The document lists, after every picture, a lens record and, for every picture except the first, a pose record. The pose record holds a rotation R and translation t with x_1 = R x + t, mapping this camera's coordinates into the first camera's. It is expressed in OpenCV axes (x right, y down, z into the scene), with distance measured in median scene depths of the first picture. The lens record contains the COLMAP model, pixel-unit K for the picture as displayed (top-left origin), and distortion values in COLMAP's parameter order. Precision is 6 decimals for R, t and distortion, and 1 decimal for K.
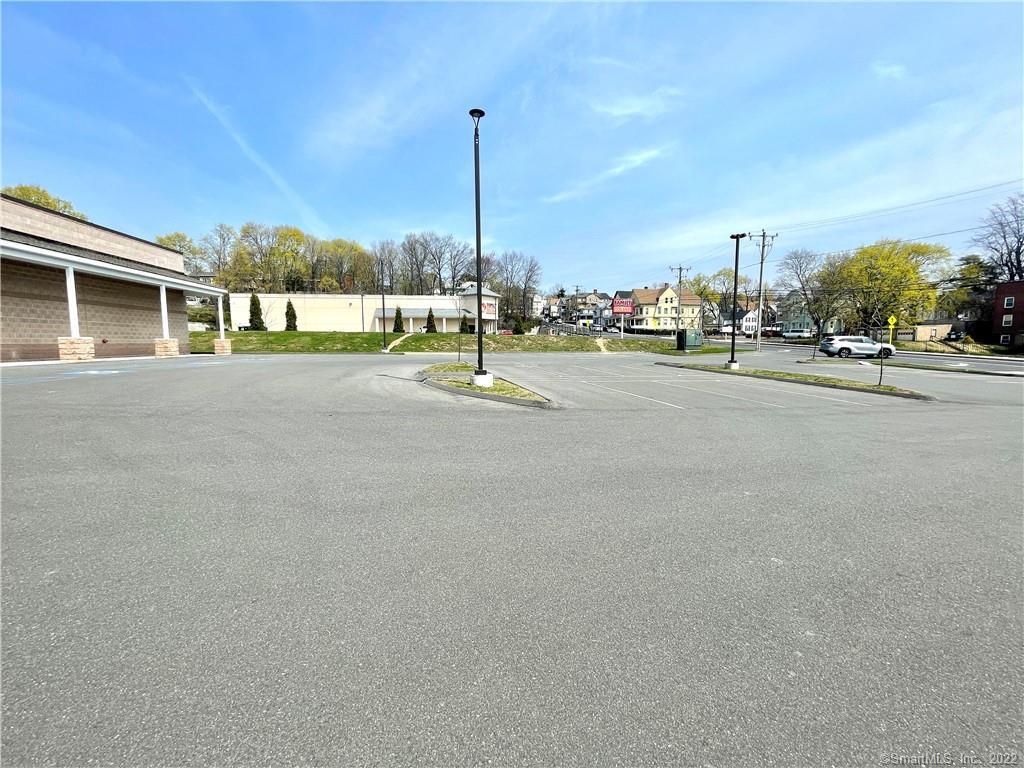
lens RADIAL K [[417.5, 0, 512.0], [0, 417.5, 384.0], [0, 0, 1]] dist [-0.034887, 0.000027]
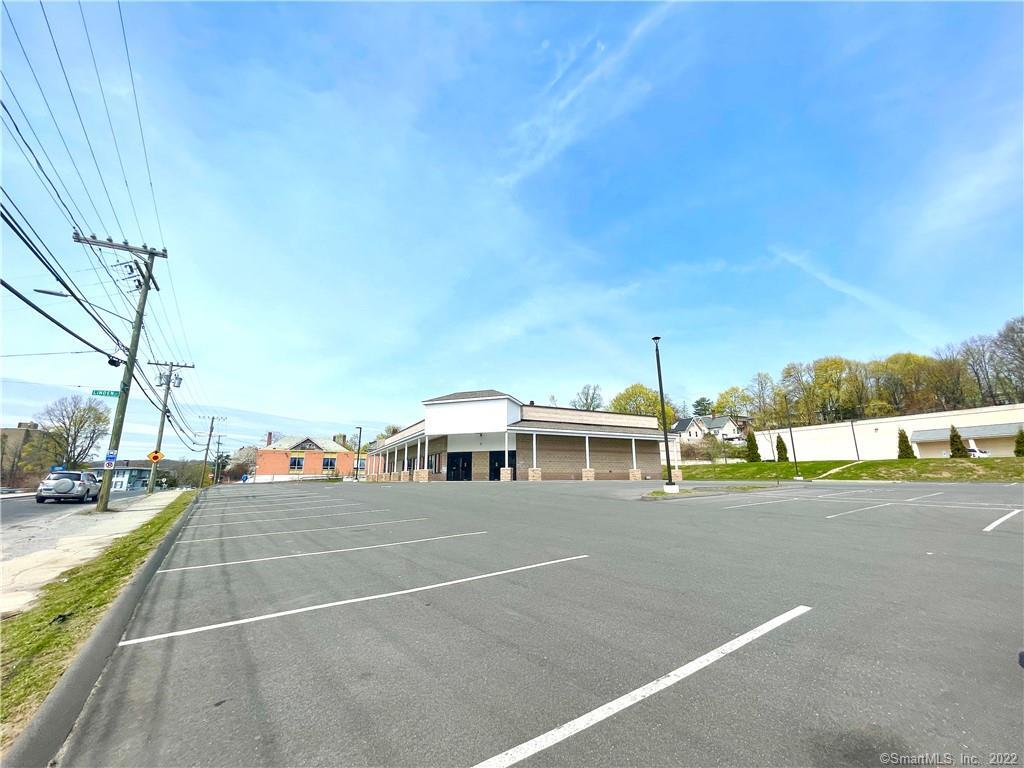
lens RADIAL K [[417.5, 0, 512.0], [0, 417.5, 384.0], [0, 0, 1]] dist [-0.034887, 0.000027]
pose [[0.309834, -0.202812, -0.928908, 0.296605], [-0.099724, 0.964664, -0.243882, 0.007731], [0.945546, 0.168197, 0.278661, -0.013302]]
